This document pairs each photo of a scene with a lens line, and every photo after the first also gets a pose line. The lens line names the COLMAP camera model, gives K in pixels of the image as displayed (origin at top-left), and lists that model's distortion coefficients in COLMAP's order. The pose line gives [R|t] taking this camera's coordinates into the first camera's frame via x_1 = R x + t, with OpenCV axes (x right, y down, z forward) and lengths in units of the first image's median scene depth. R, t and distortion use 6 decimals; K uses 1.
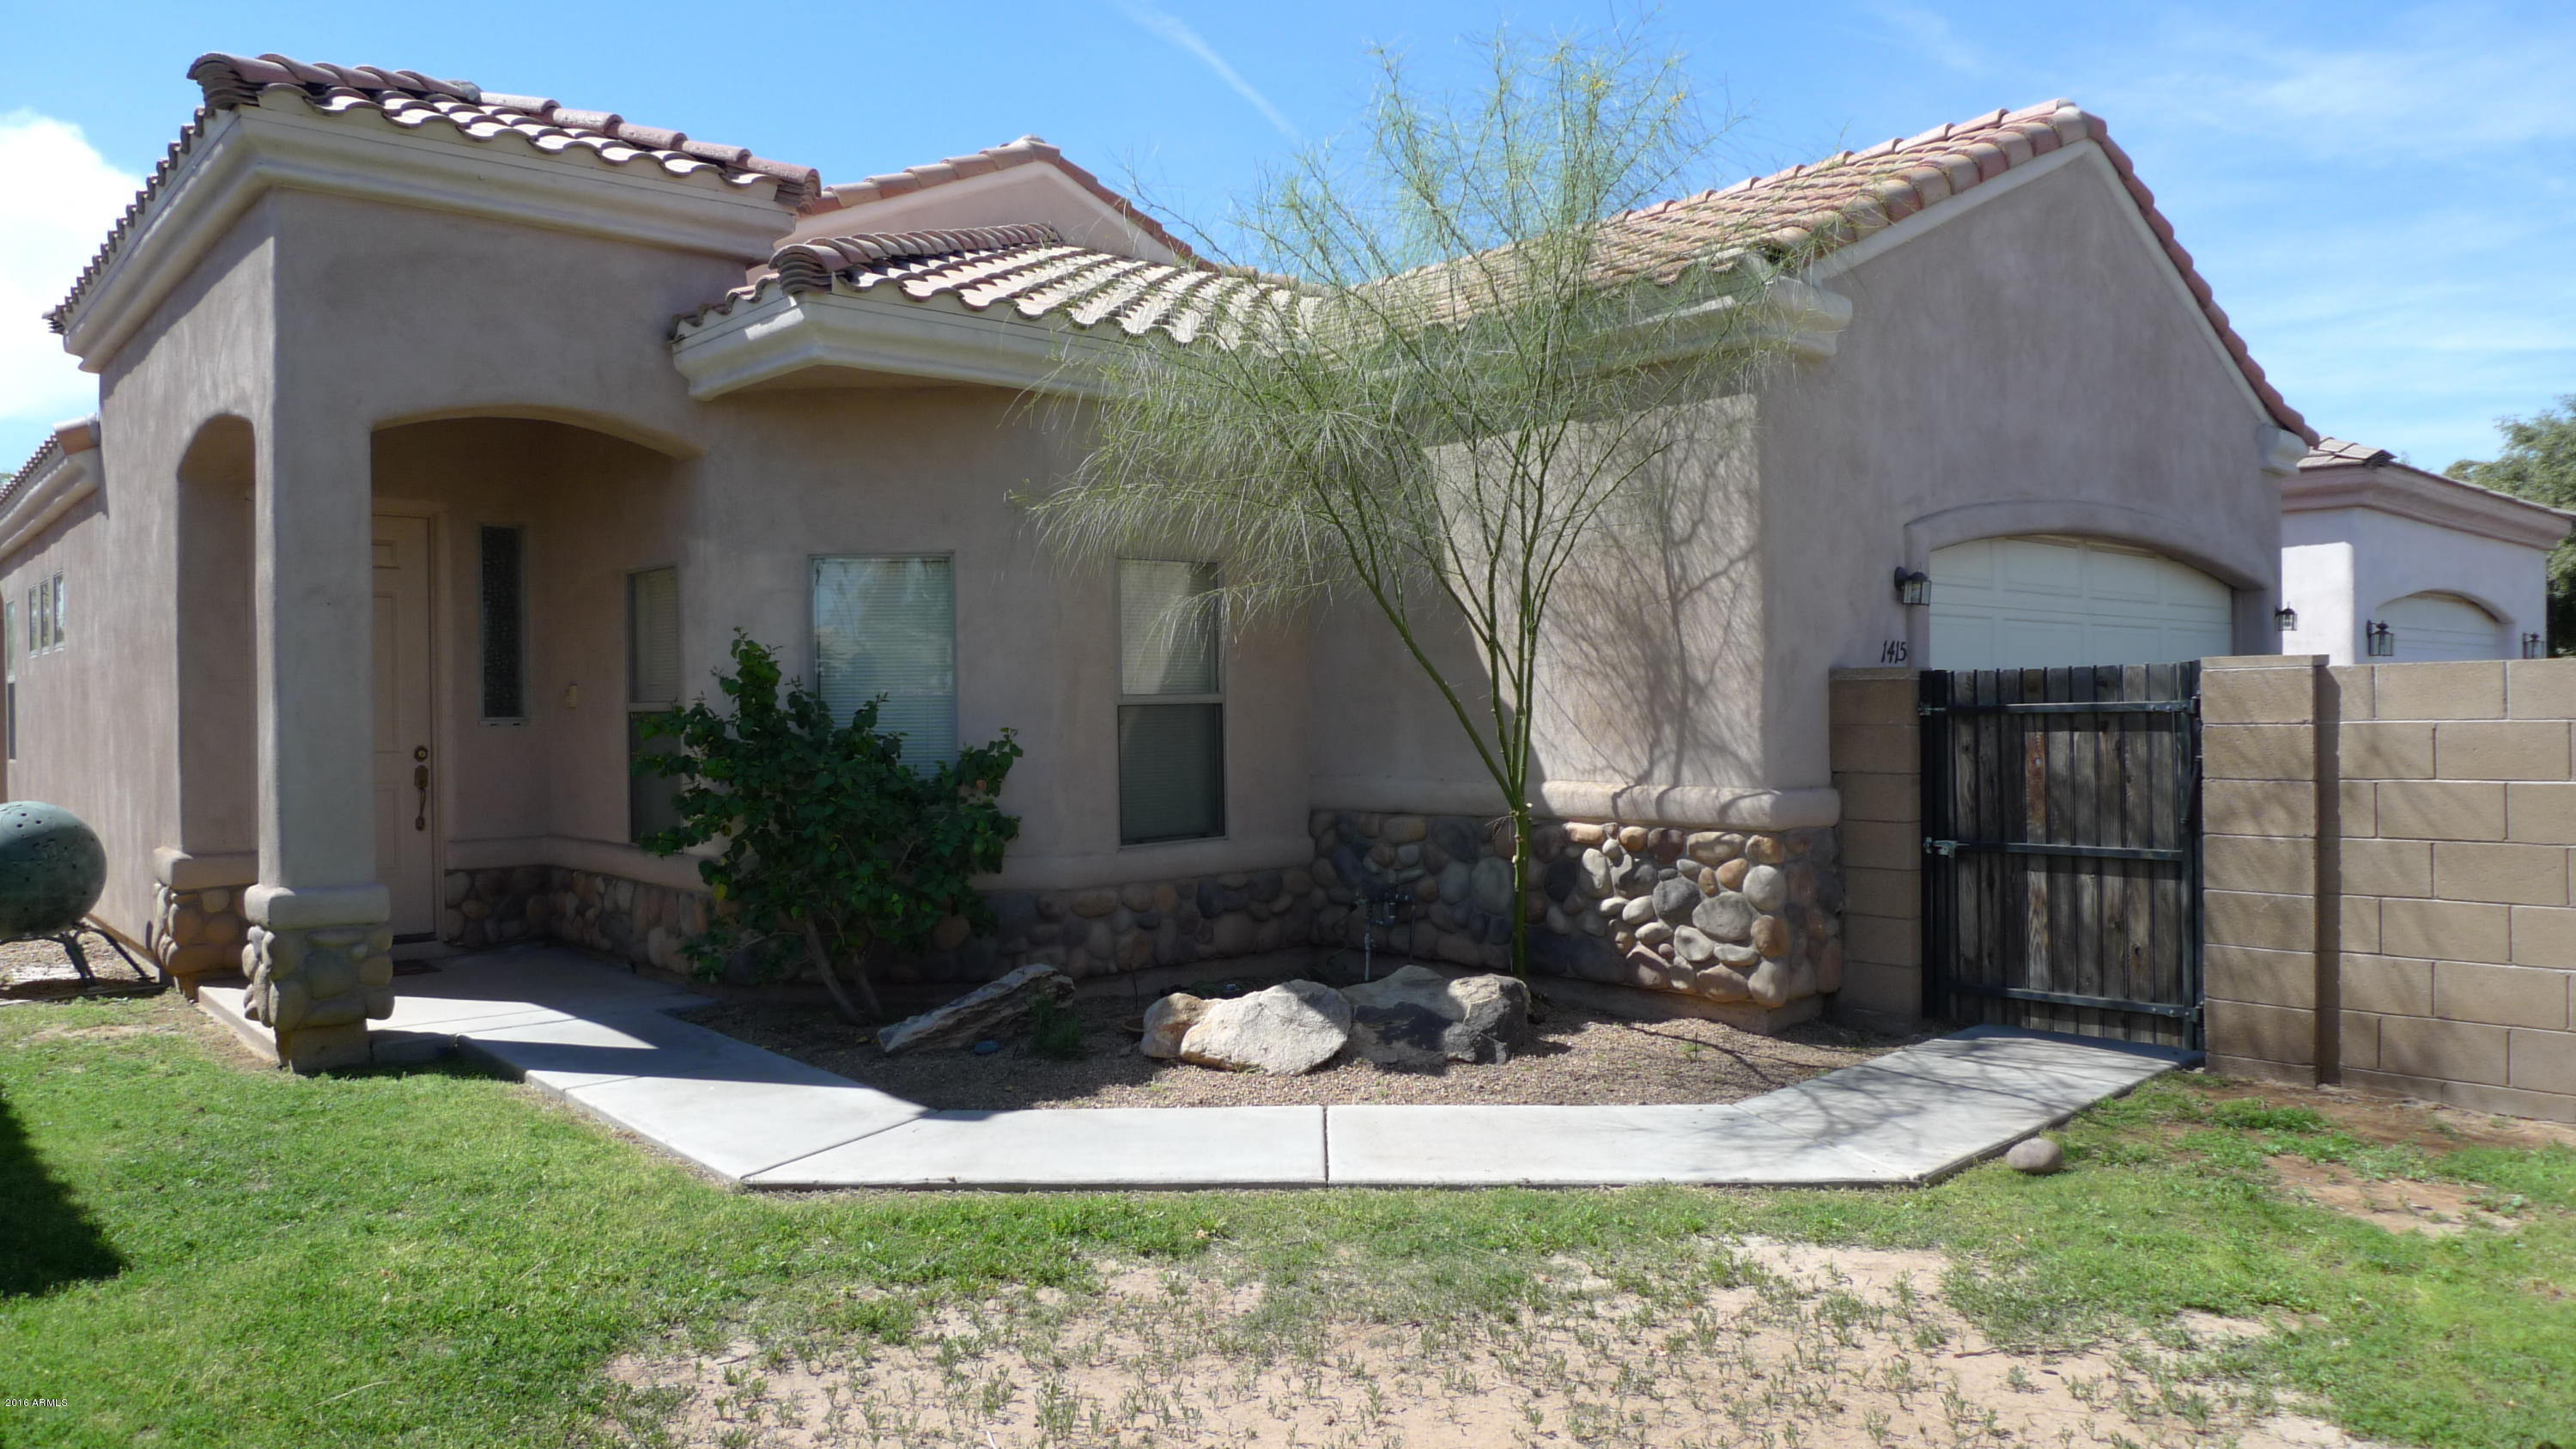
lens RADIAL K [[1628.9, 0, 1283.3], [0, 1628.9, 721.8], [0, 0, 1]] dist [-0.056790, -0.003511]
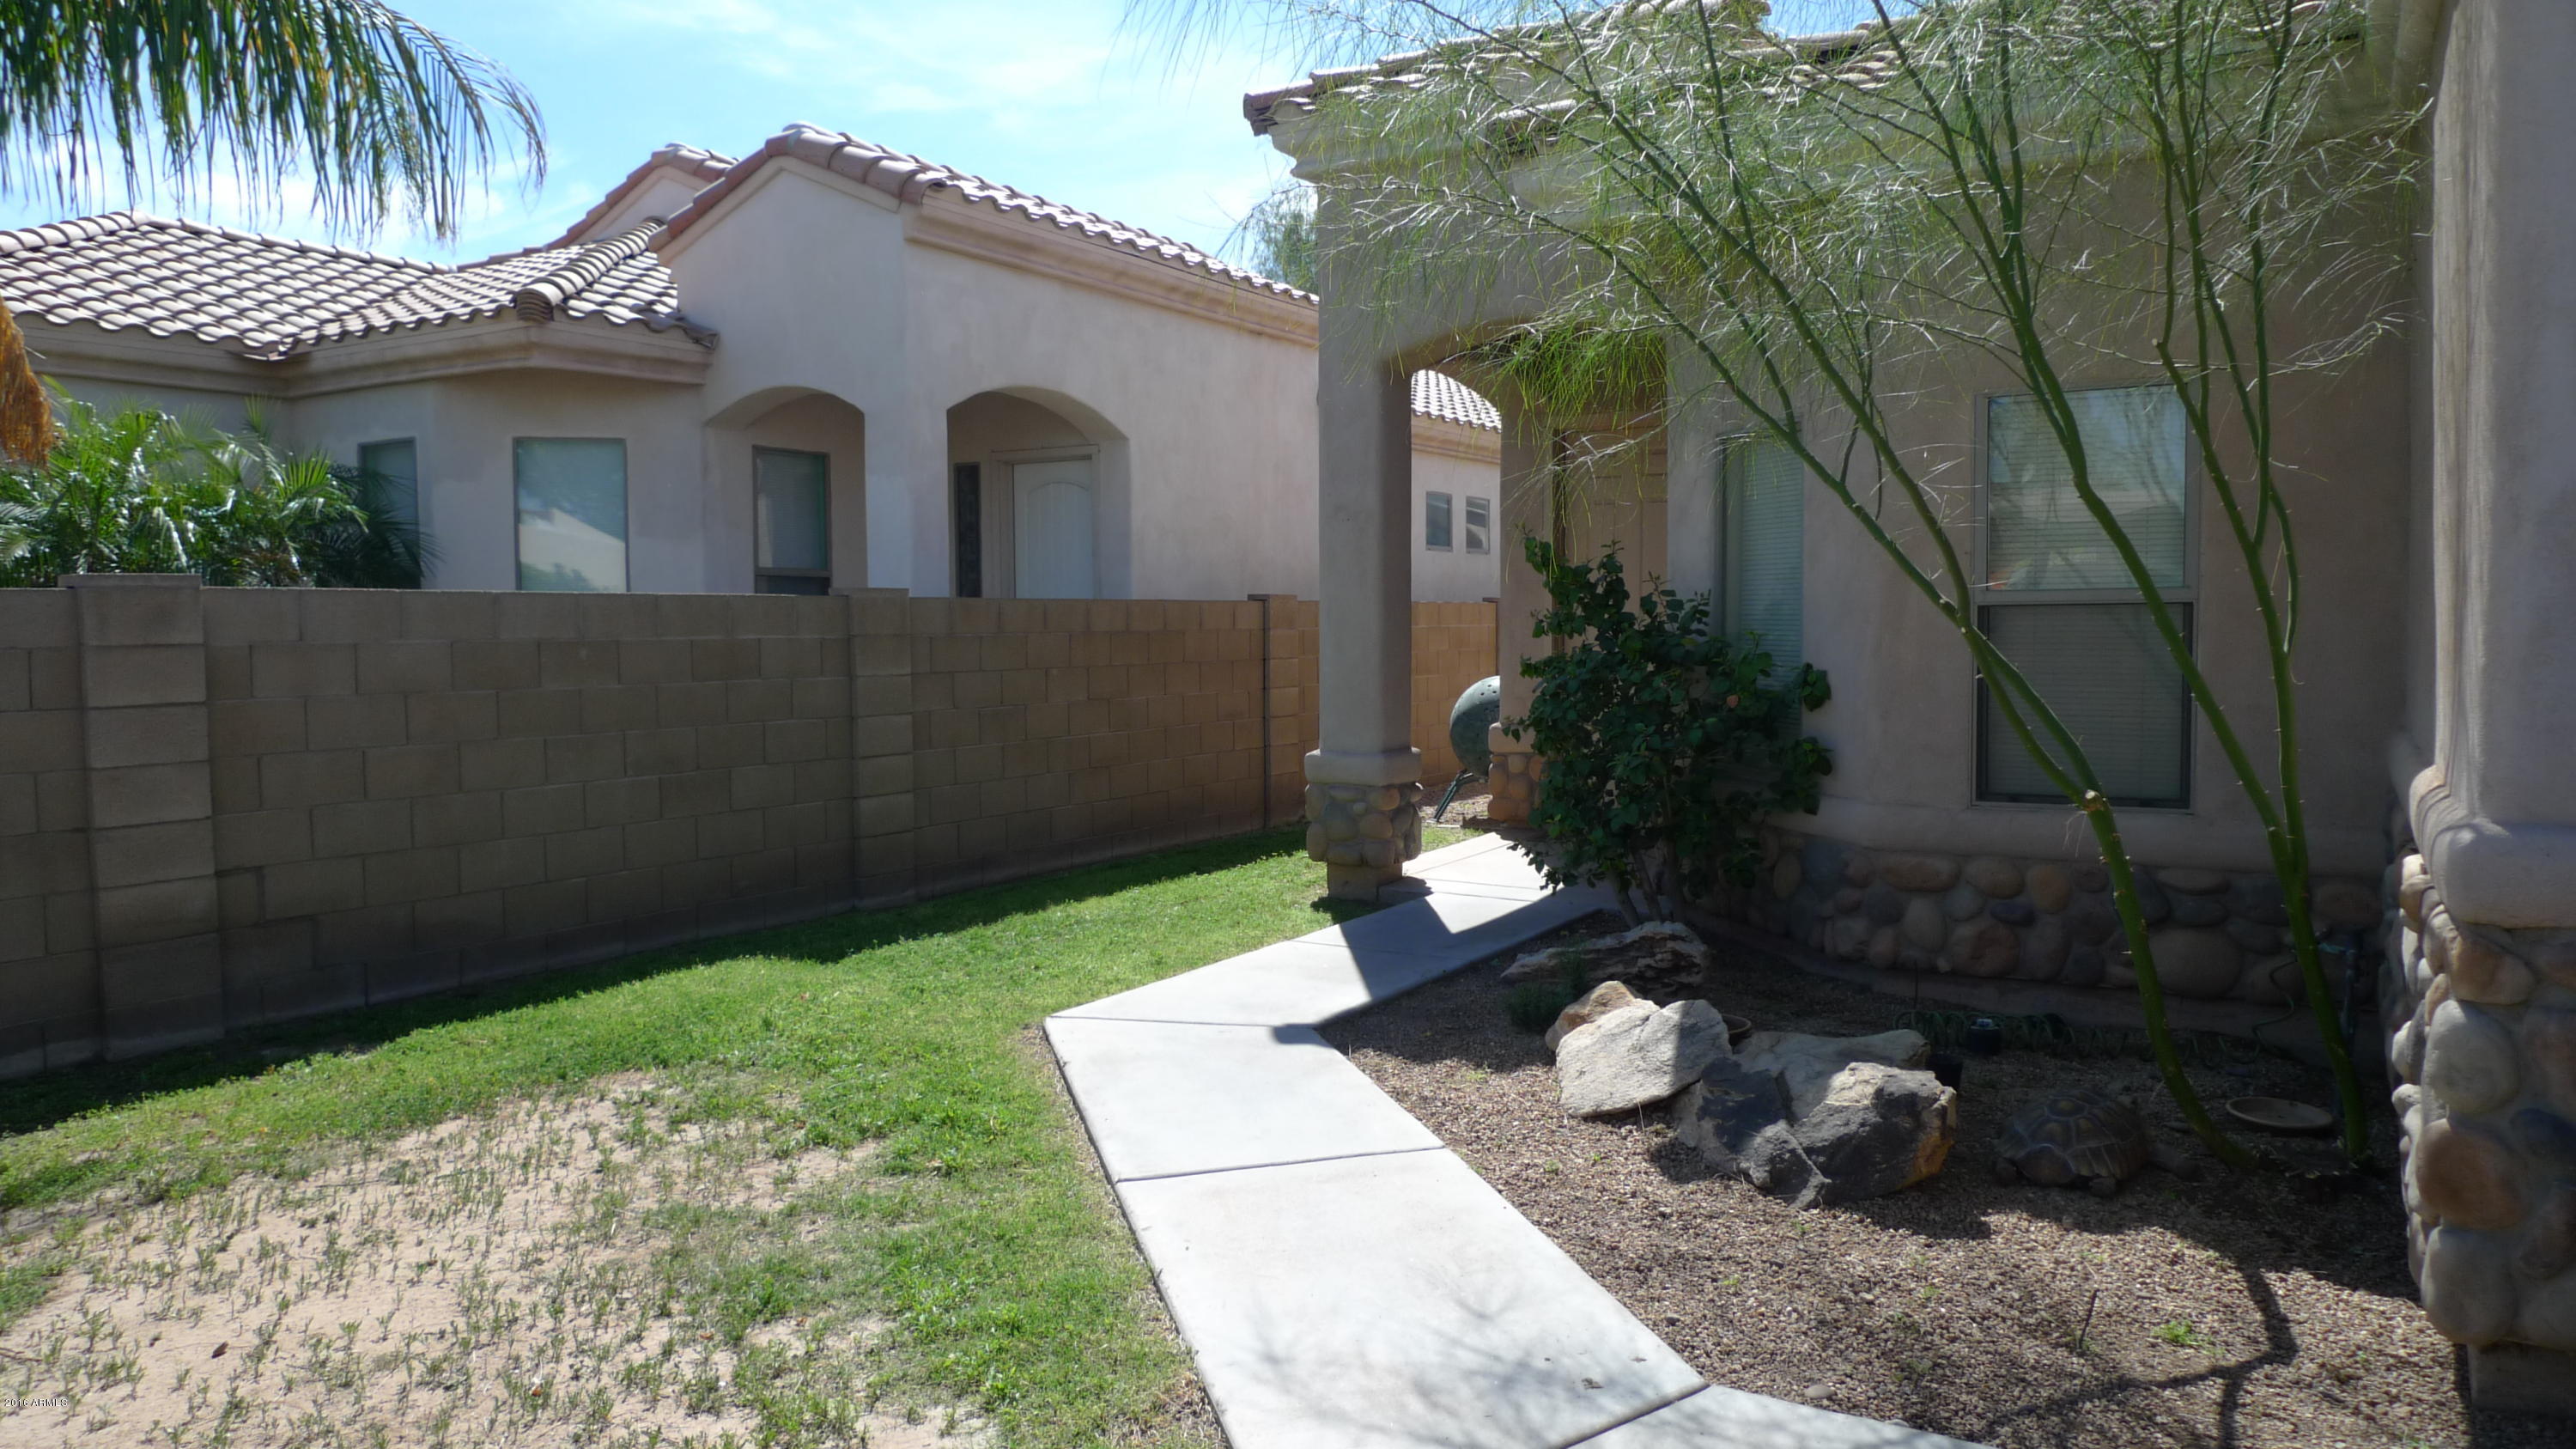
lens RADIAL K [[1628.9, 0, 1280.7], [0, 1628.9, 717.3], [0, 0, 1]] dist [-0.056790, -0.003511]
pose [[0.303772, 0.070985, -0.950097, 0.504223], [-0.008471, 0.997382, 0.071809, -0.011122], [0.952707, -0.013765, 0.303579, 0.503652]]
